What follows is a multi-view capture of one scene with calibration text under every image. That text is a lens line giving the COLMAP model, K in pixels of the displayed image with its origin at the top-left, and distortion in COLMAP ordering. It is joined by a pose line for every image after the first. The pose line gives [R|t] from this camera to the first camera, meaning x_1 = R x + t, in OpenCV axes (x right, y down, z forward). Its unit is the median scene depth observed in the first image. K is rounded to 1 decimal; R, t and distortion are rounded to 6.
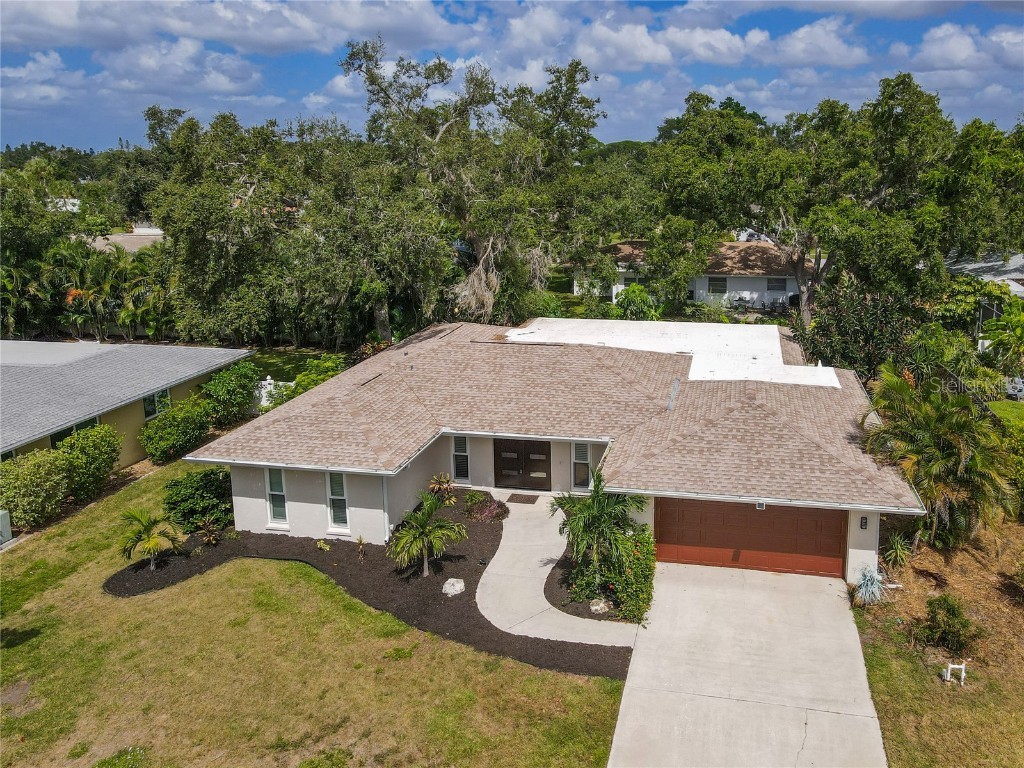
lens RADIAL K [[829.7, 0, 516.3], [0, 829.7, 382.4], [0, 0, 1]] dist [0.012505, 0.002460]
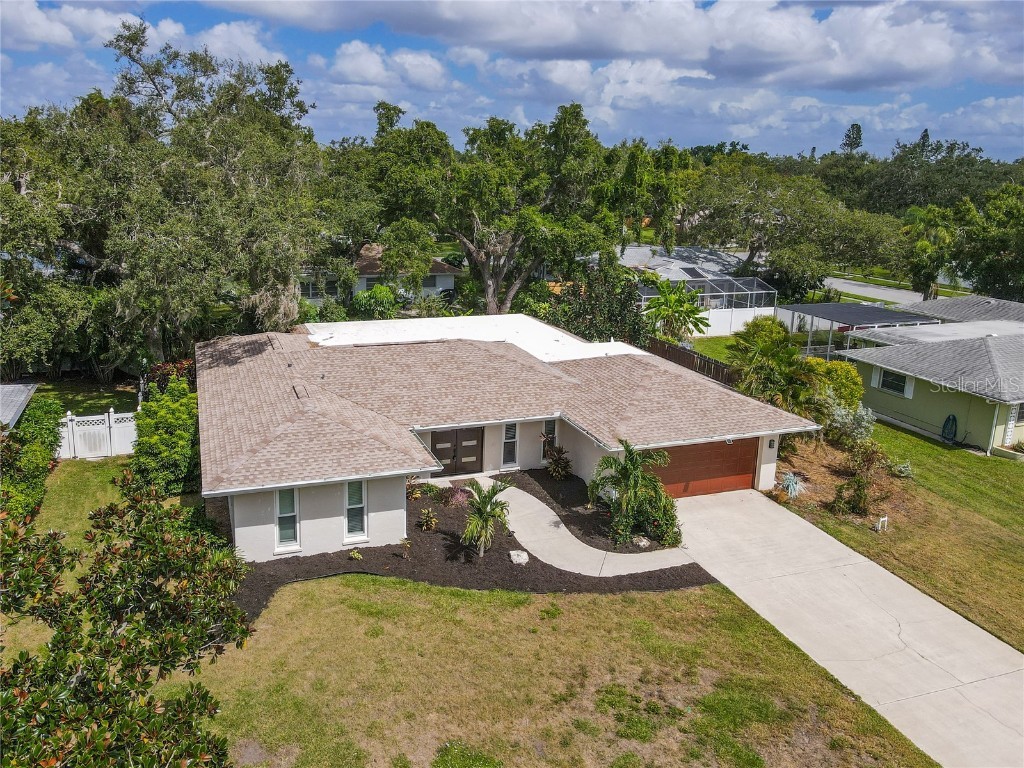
lens RADIAL K [[829.7, 0, 516.3], [0, 829.7, 382.4], [0, 0, 1]] dist [0.012505, 0.002460]
pose [[0.841929, -0.110095, 0.528237, -0.567795], [0.110315, 0.993406, 0.031221, -0.019364], [-0.528191, 0.031987, 0.848523, 0.043461]]
